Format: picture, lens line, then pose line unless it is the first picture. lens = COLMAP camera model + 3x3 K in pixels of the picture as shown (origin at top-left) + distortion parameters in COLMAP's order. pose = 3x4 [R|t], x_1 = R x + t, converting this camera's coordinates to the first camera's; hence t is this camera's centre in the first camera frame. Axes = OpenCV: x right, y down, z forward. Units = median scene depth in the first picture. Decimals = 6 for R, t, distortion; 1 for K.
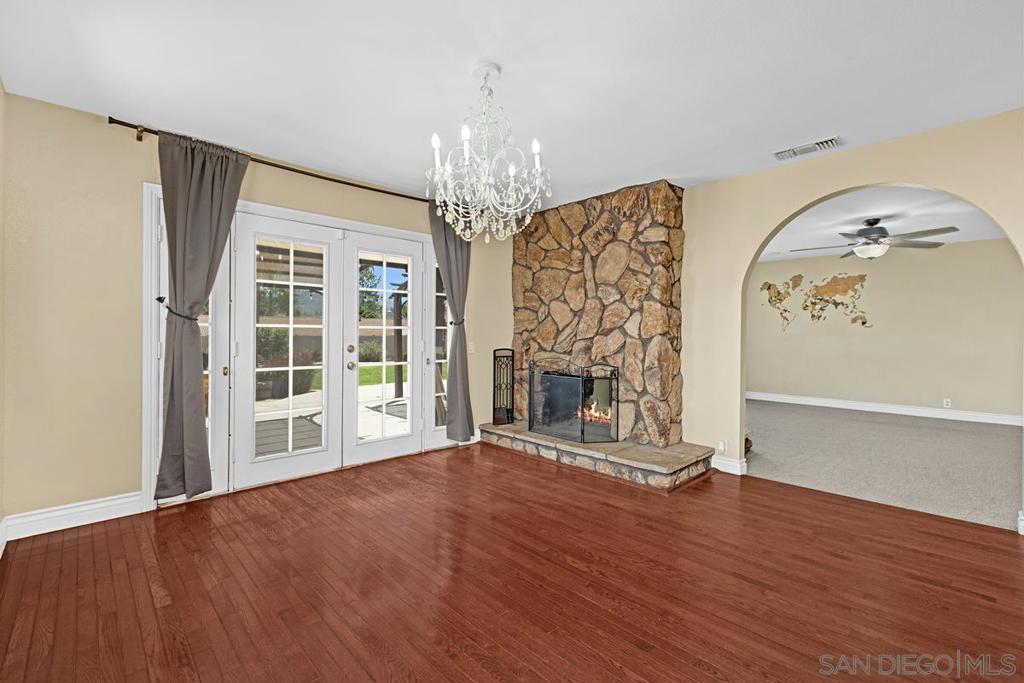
lens RADIAL K [[453.0, 0, 513.7], [0, 453.0, 337.2], [0, 0, 1]] dist [-0.000277, -0.000234]
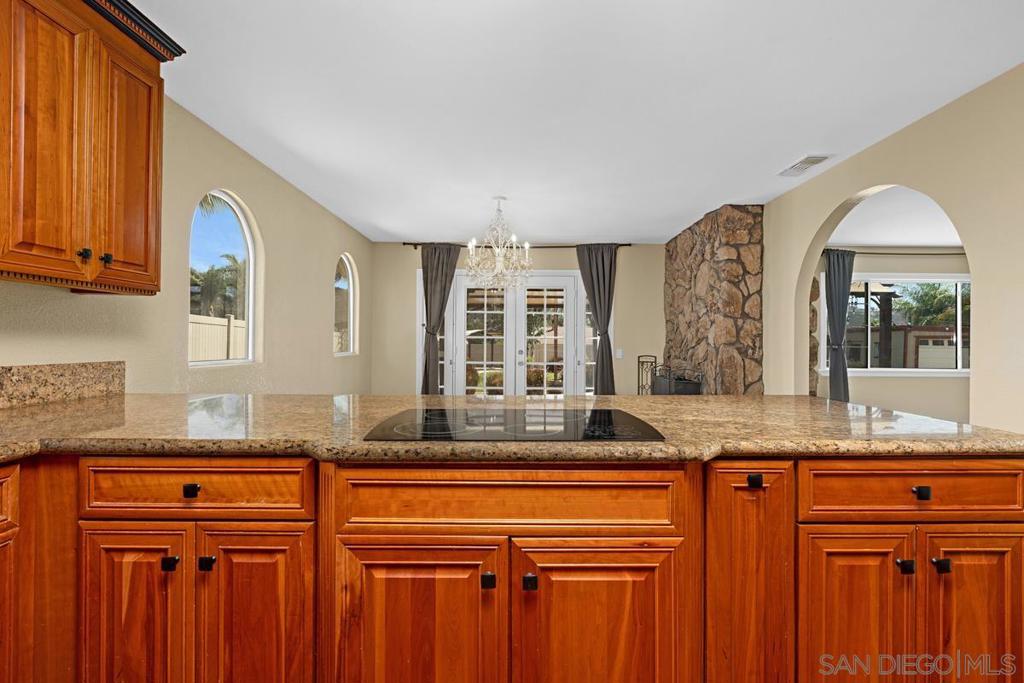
lens RADIAL K [[453.0, 0, 513.7], [0, 453.0, 337.2], [0, 0, 1]] dist [-0.000277, -0.000234]
pose [[0.727760, -0.002602, -0.685827, 0.654957], [-0.008547, 0.999881, -0.012863, -0.004758], [0.685779, 0.015223, 0.727651, -0.141591]]
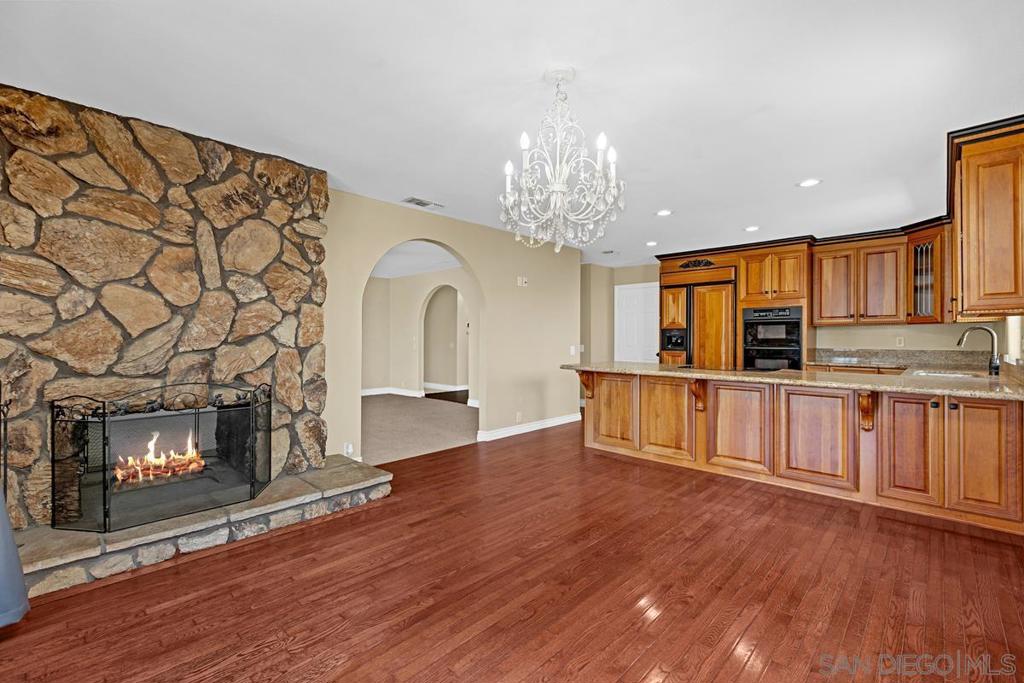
lens RADIAL K [[453.0, 0, 513.7], [0, 453.0, 337.2], [0, 0, 1]] dist [-0.000277, -0.000234]
pose [[-0.045502, -0.001484, 0.998963, -0.559465], [0.005312, 0.999984, 0.001727, -0.015163], [-0.998950, 0.005385, -0.045494, 0.626089]]
